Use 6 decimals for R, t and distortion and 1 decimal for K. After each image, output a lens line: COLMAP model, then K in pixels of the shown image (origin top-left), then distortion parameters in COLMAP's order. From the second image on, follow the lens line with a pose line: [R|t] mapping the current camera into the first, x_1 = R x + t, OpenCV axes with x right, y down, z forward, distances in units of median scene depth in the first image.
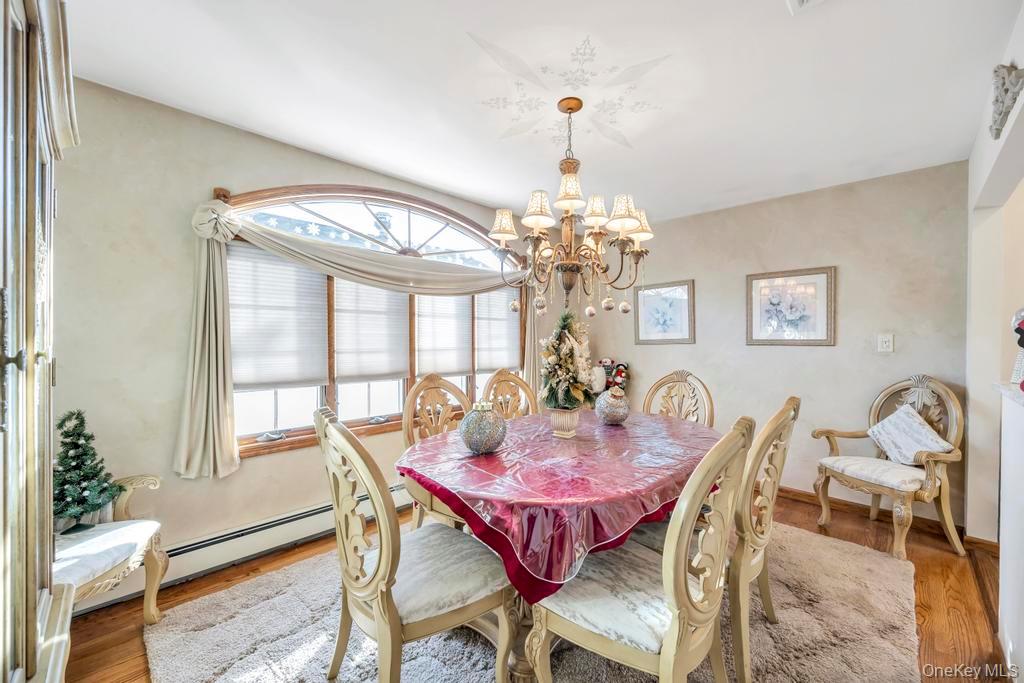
lens RADIAL K [[408.0, 0, 512.5], [0, 408.0, 343.2], [0, 0, 1]] dist [0.000419, -0.000019]
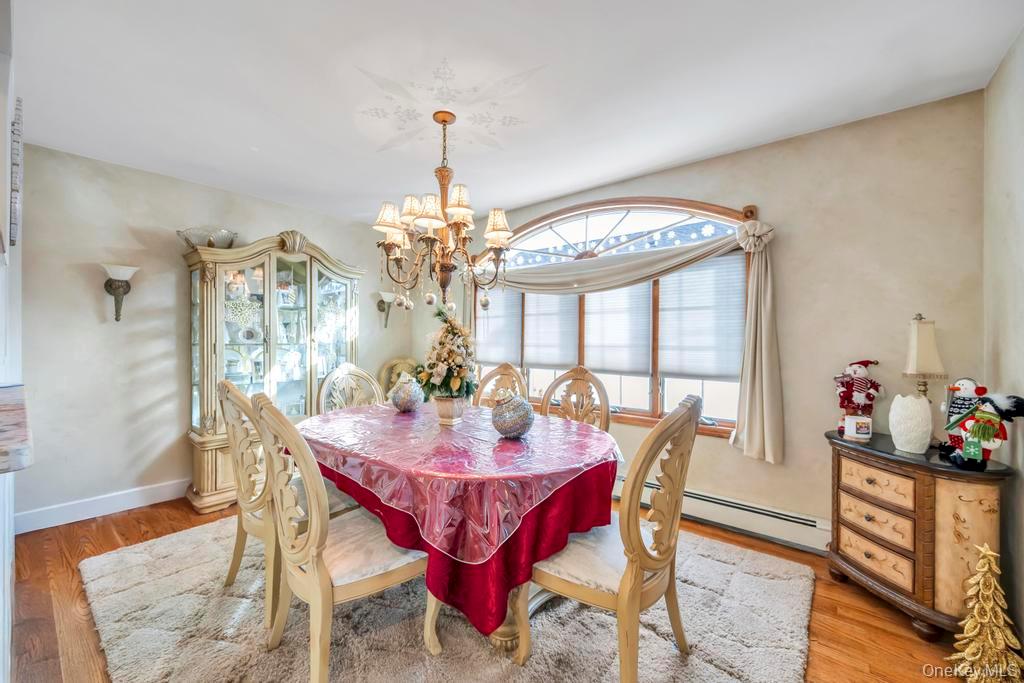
lens RADIAL K [[408.0, 0, 512.4], [0, 408.0, 340.2], [0, 0, 1]] dist [0.000419, -0.000019]
pose [[0.070254, 0.003869, -0.997522, 0.812702], [-0.006475, 0.999973, 0.003423, -0.000235], [0.997508, 0.006218, 0.070277, 0.734496]]
